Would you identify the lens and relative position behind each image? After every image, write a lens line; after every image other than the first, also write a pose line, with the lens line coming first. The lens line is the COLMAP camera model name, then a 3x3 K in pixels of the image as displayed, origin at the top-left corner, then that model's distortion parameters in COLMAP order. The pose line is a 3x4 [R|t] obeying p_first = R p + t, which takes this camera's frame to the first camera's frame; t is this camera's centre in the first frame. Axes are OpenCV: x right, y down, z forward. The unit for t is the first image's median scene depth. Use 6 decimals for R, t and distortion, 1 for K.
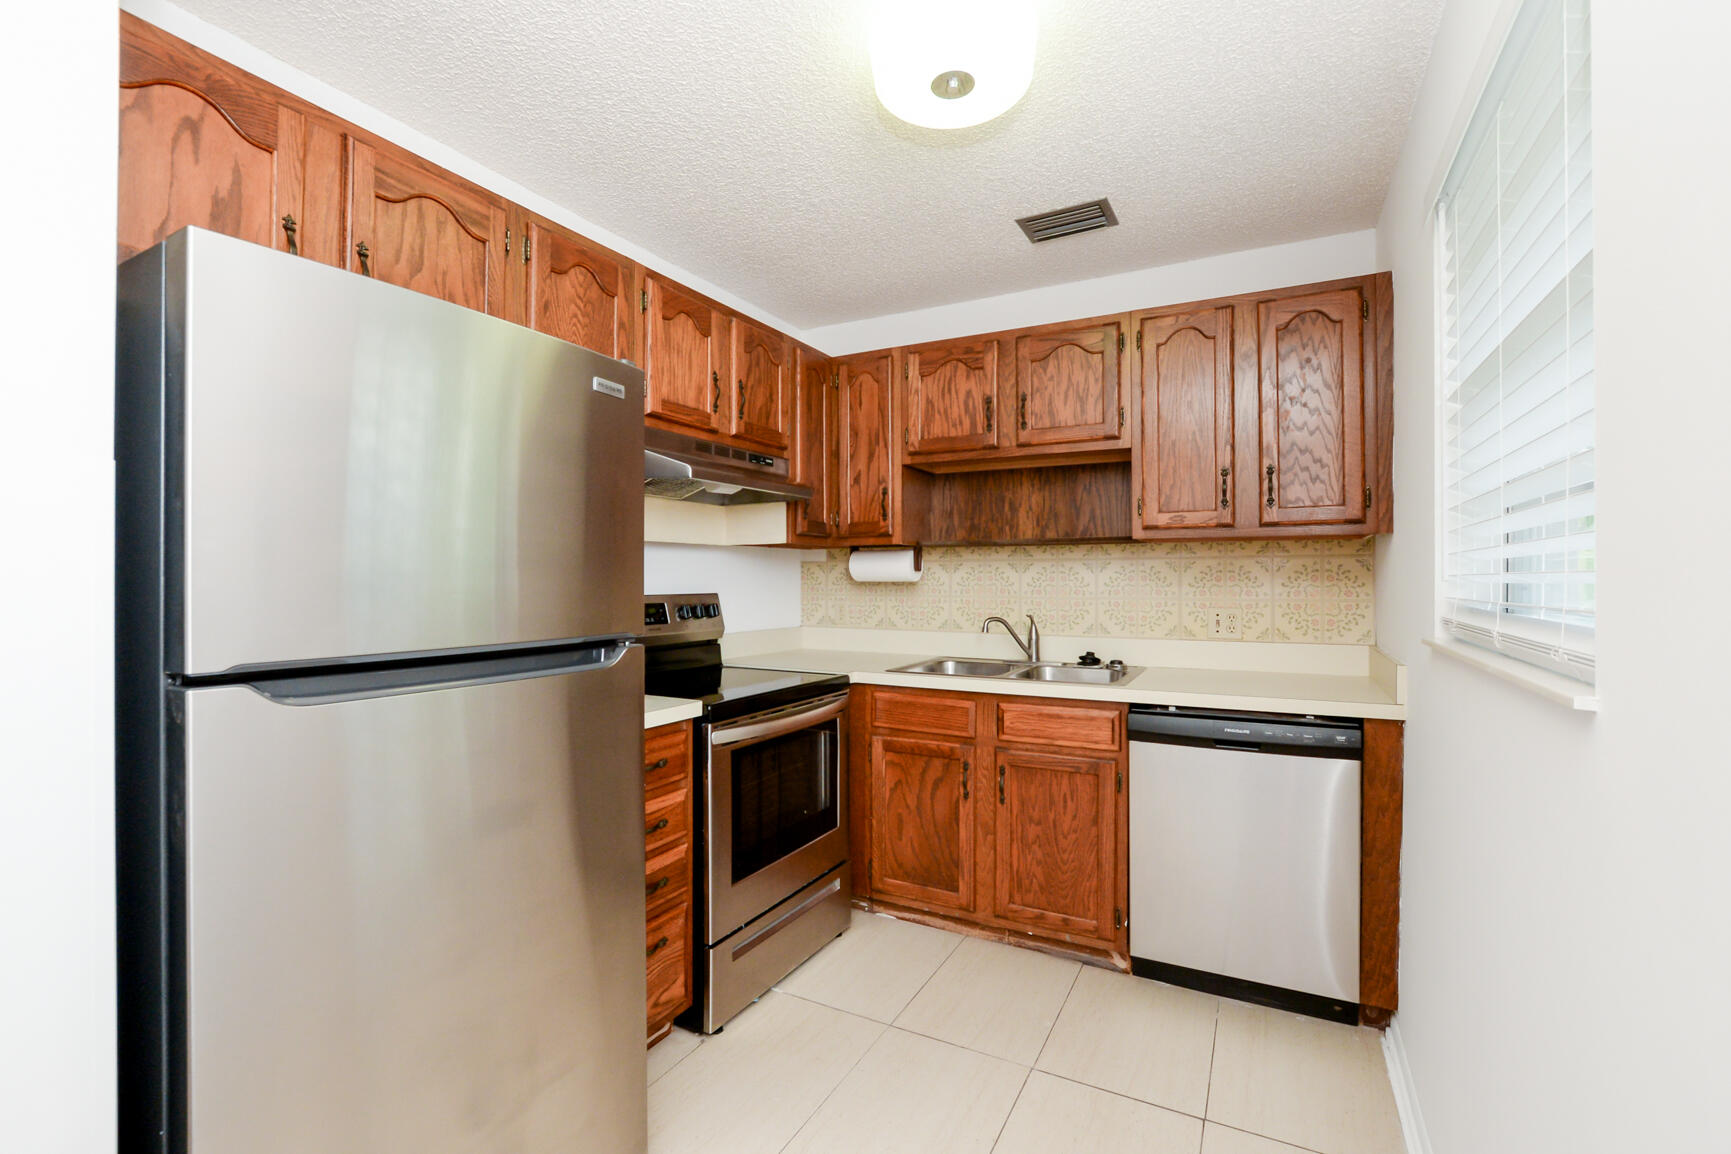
lens RADIAL K [[766.3, 0, 858.6], [0, 766.3, 573.0], [0, 0, 1]] dist [-0.013784, -0.000178]
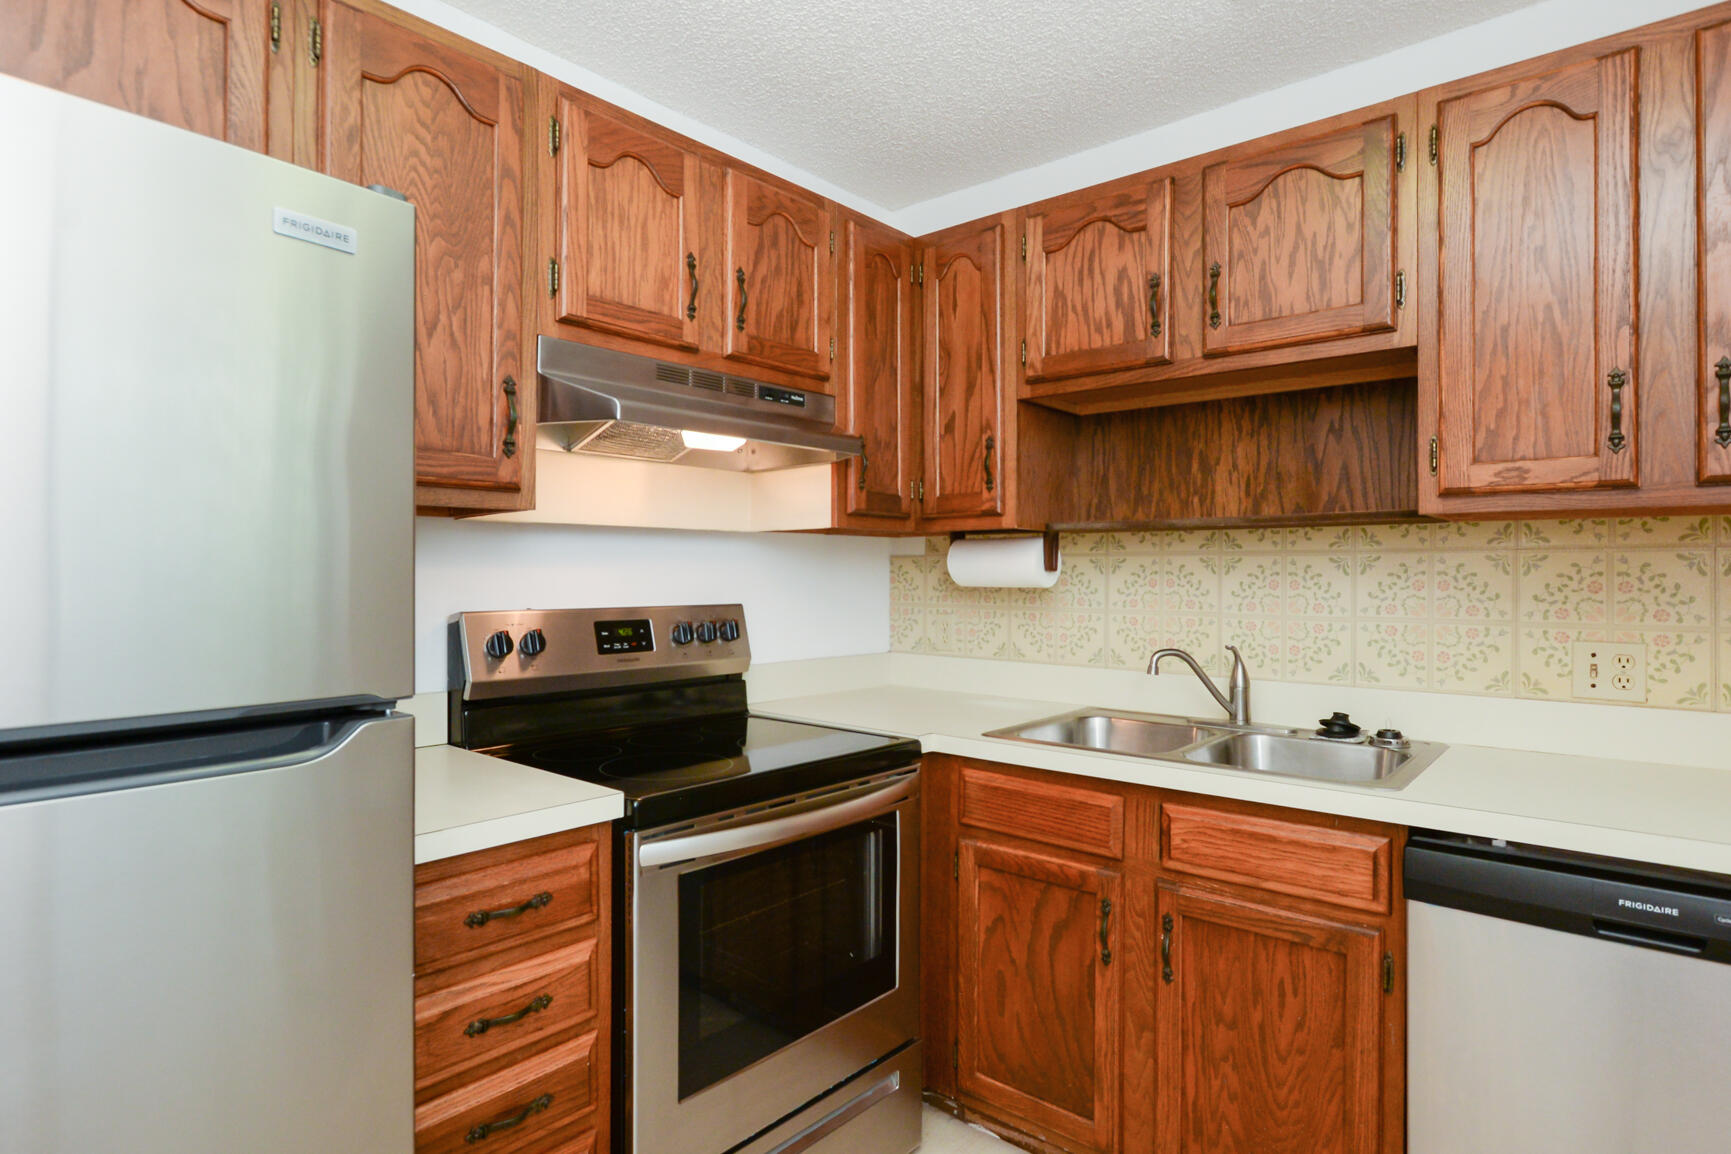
lens RADIAL K [[953.9, 0, 871.2], [0, 953.9, 574.6], [0, 0, 1]] dist [-0.004851, 0.001208]
pose [[0.981425, 0.001704, -0.191838, 0.103246], [-0.000379, 0.999976, 0.006946, -0.006202], [0.191845, -0.006744, 0.981402, 0.254974]]
